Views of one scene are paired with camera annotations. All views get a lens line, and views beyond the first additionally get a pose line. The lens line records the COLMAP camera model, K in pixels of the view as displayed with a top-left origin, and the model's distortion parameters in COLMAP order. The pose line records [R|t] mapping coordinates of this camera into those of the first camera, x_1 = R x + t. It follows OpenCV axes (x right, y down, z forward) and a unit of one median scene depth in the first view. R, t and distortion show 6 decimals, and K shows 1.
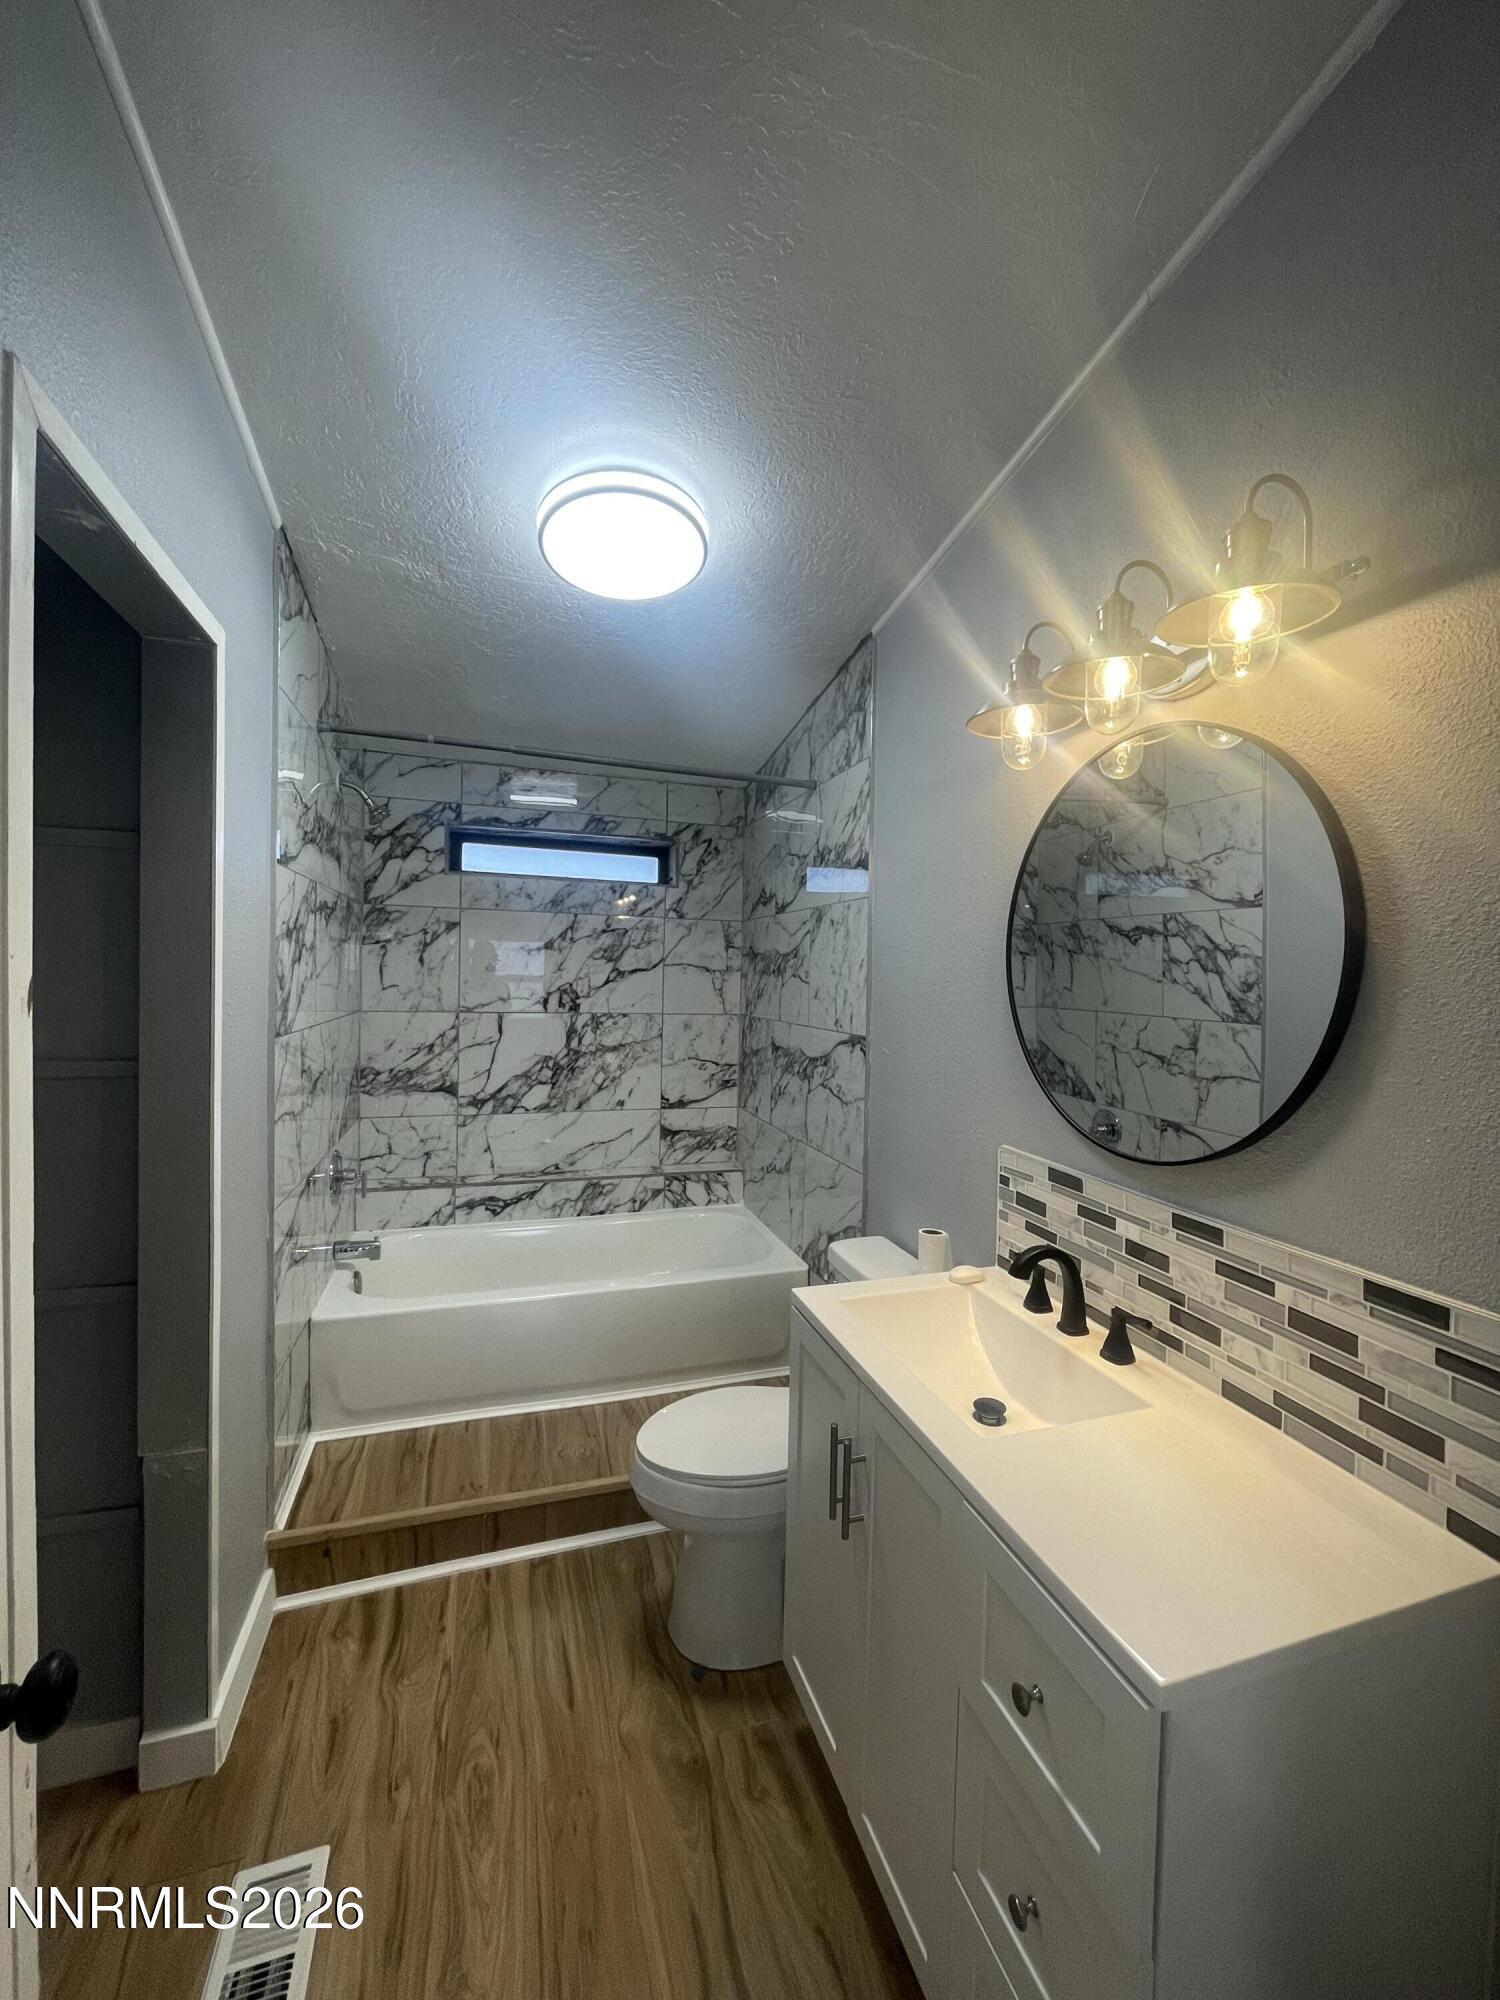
lens RADIAL K [[818.8, 0, 754.1], [0, 818.8, 973.6], [0, 0, 1]] dist [0.000672, -0.000104]
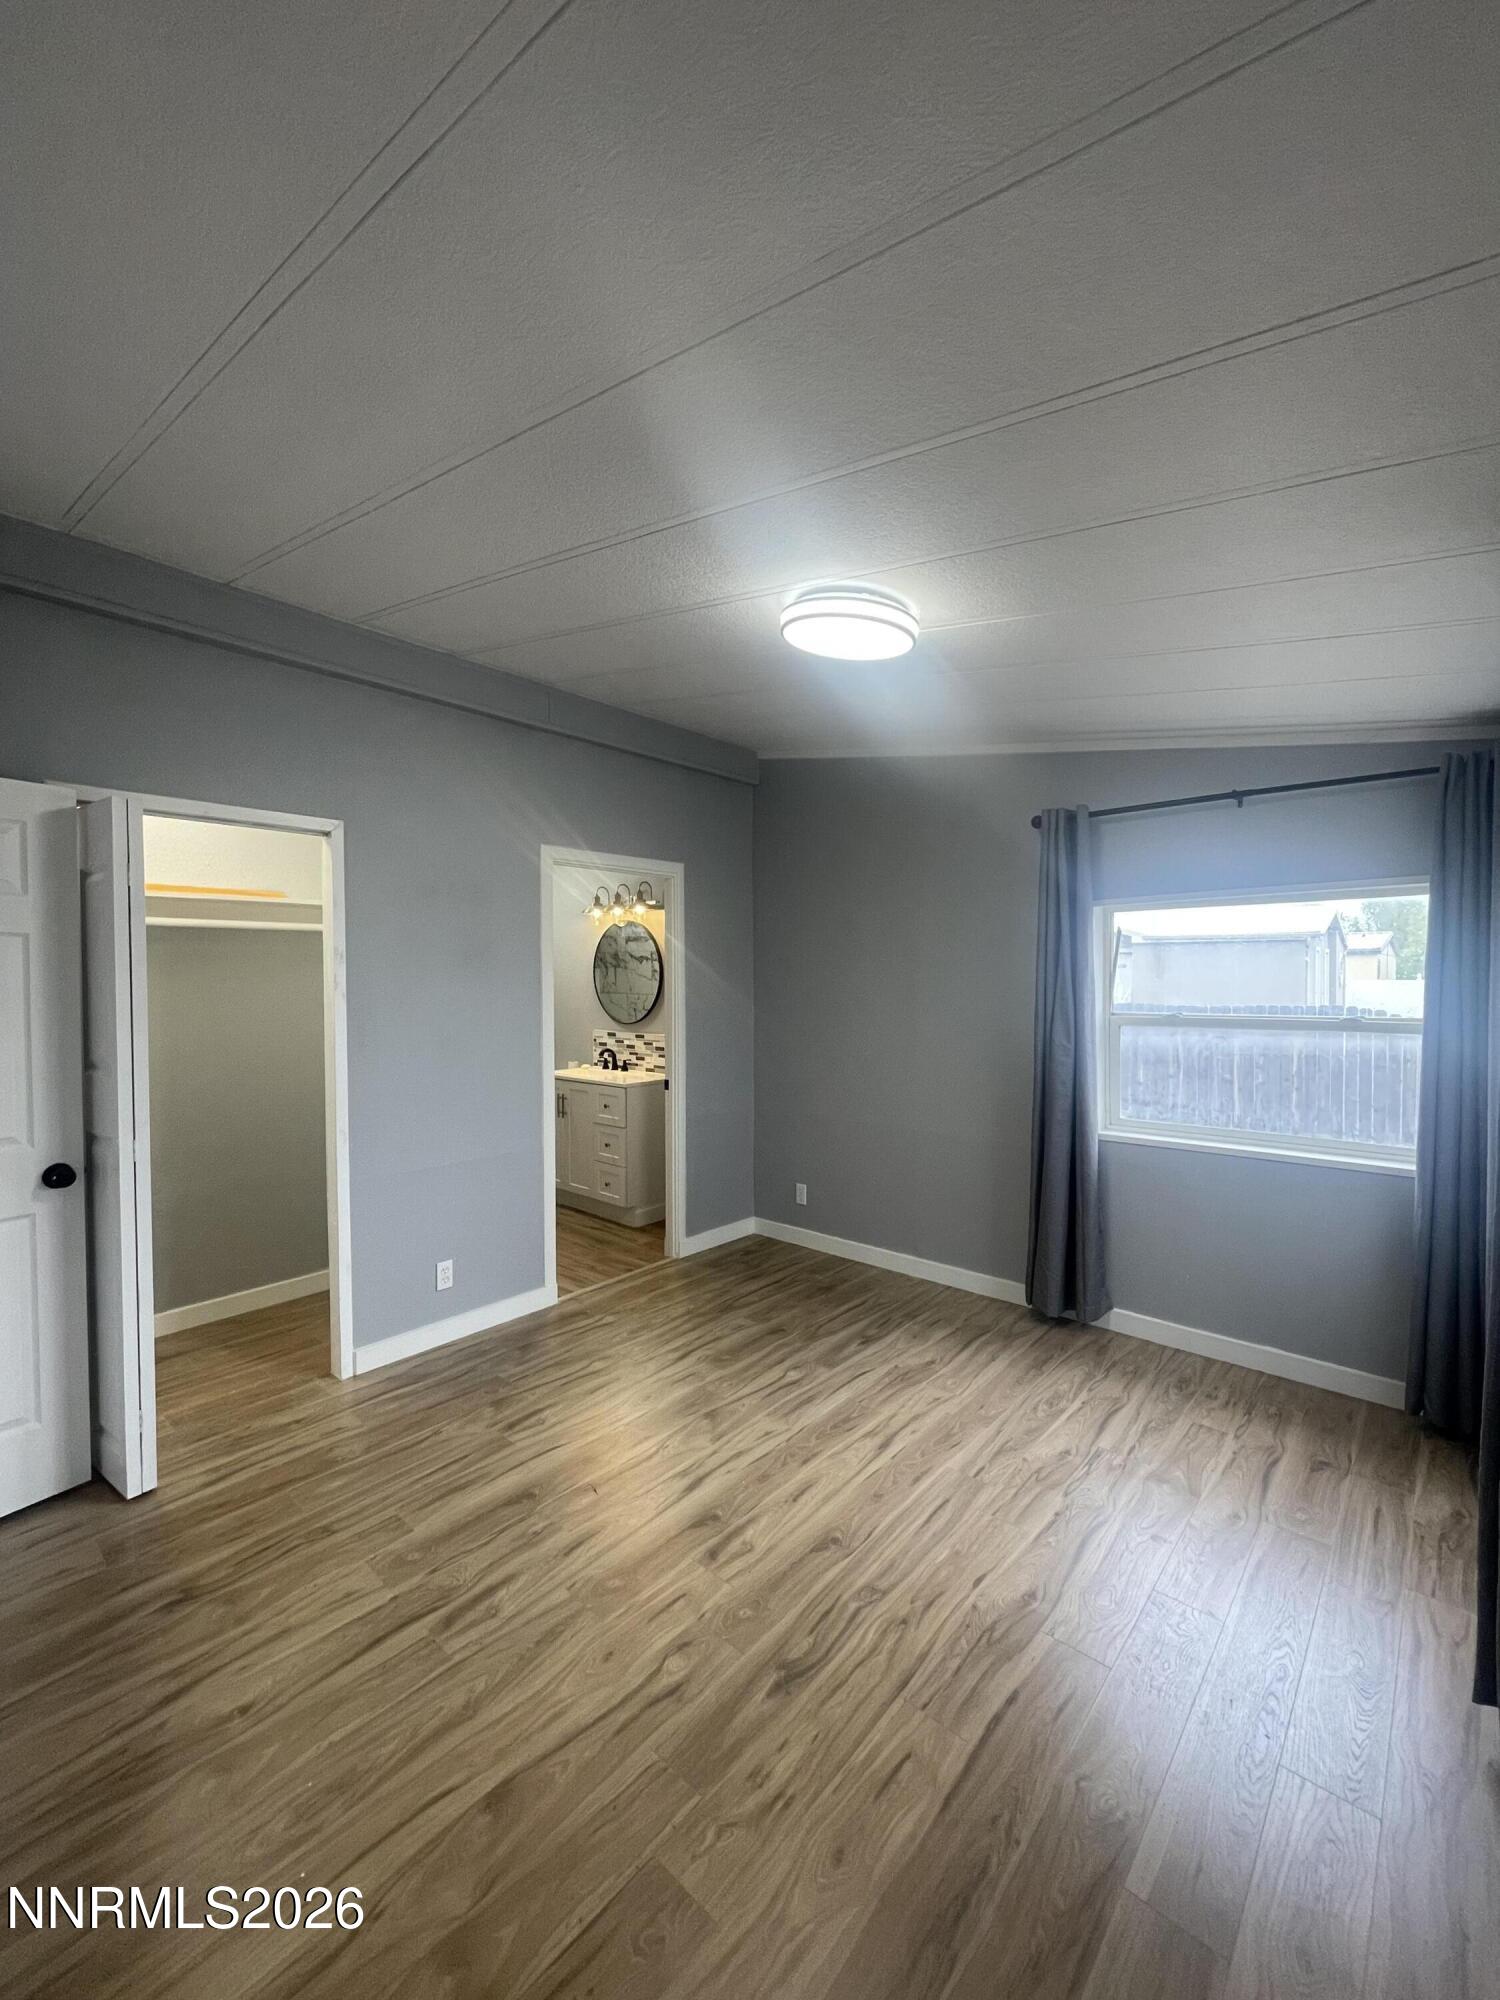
lens RADIAL K [[806.5, 0, 759.9], [0, 806.5, 994.8], [0, 0, 1]] dist [-0.002136, -0.001260]
pose [[0.859964, -0.041379, 0.508675, -0.942959], [0.028198, 0.999038, 0.033597, -0.032571], [-0.509575, -0.014548, 0.860303, -2.620783]]
